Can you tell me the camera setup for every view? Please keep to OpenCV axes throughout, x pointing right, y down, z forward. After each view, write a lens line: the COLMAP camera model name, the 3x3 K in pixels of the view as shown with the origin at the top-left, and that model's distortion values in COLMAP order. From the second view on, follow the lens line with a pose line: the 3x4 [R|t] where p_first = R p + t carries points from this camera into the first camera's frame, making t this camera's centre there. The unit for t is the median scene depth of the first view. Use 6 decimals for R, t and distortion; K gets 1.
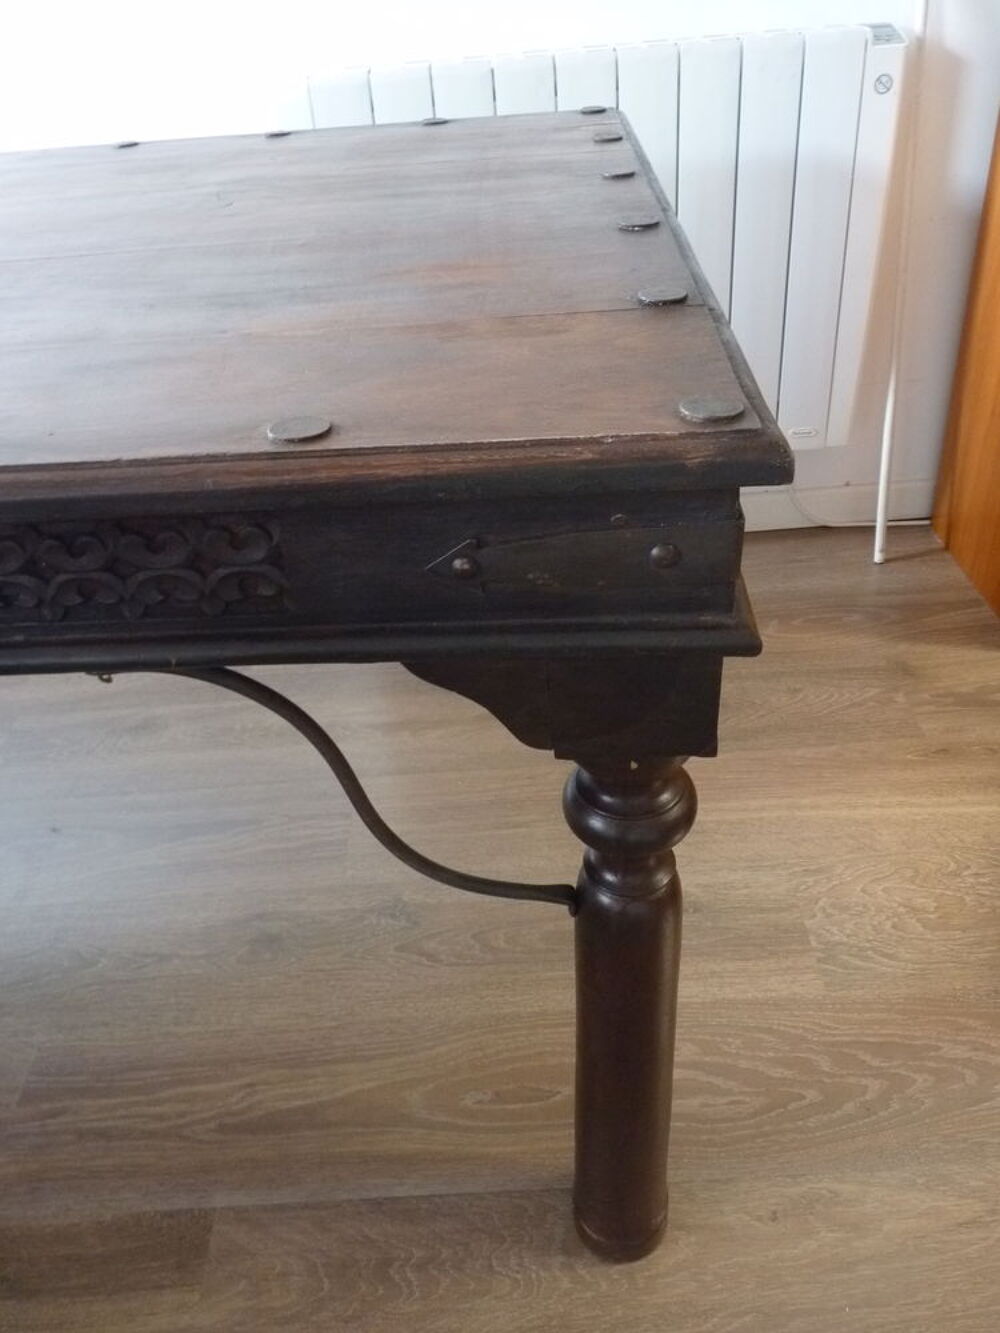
lens RADIAL K [[1067.2, 0, 500.0], [0, 1067.2, 666.5], [0, 0, 1]] dist [-0.005838, -0.000479]
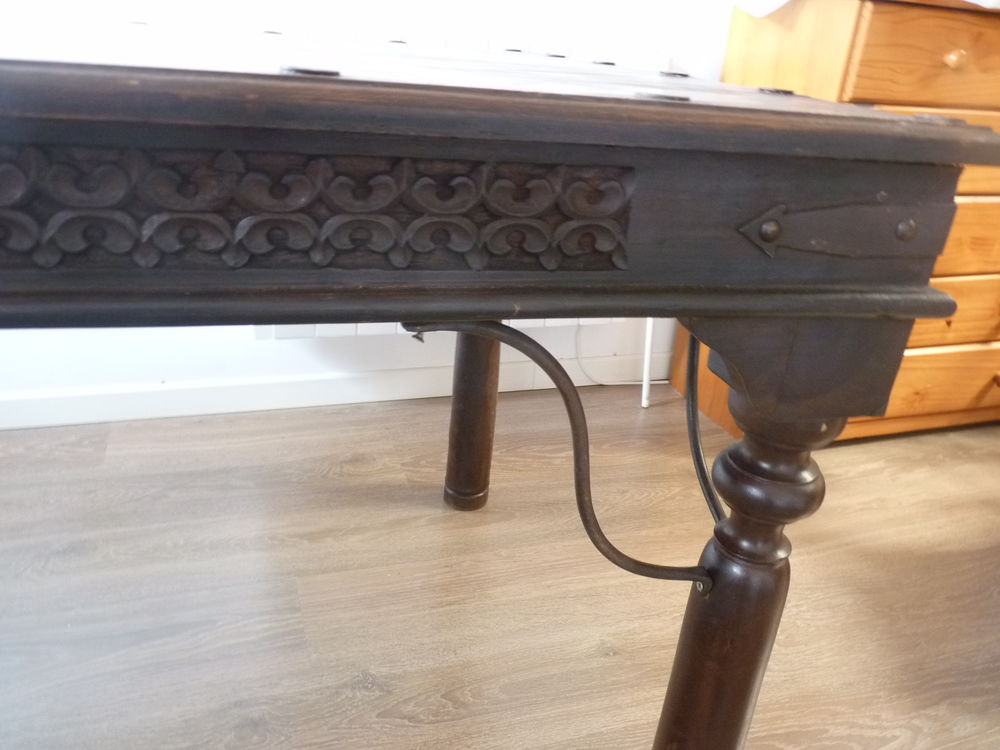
lens RADIAL K [[800.6, 0, 495.9], [0, 800.6, 391.0], [0, 0, 1]] dist [-0.005838, -0.000479]
pose [[0.944889, 0.005912, 0.327338, -0.248796], [0.058121, 0.980926, -0.185488, 0.093103], [-0.322191, 0.194291, 0.926523, 0.124684]]
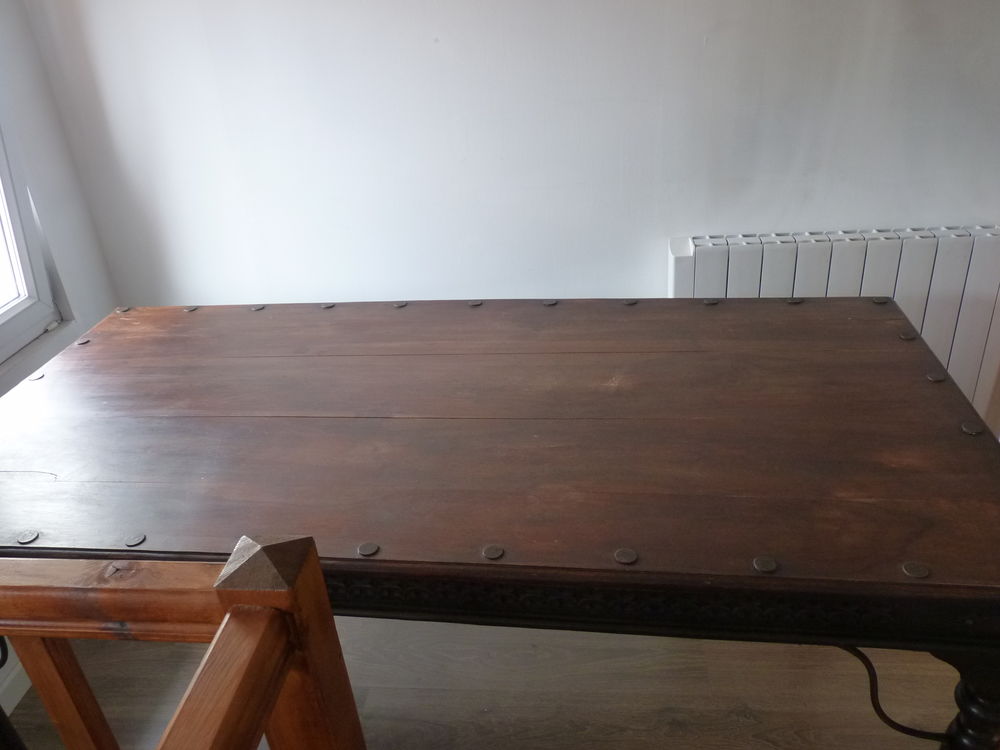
lens RADIAL K [[800.6, 0, 495.9], [0, 800.6, 391.0], [0, 0, 1]] dist [-0.005838, -0.000479]
pose [[0.993312, 0.050833, -0.103670, -0.414652], [-0.061023, 0.993352, -0.097615, -0.161385], [0.098019, 0.103288, 0.989810, -0.458266]]
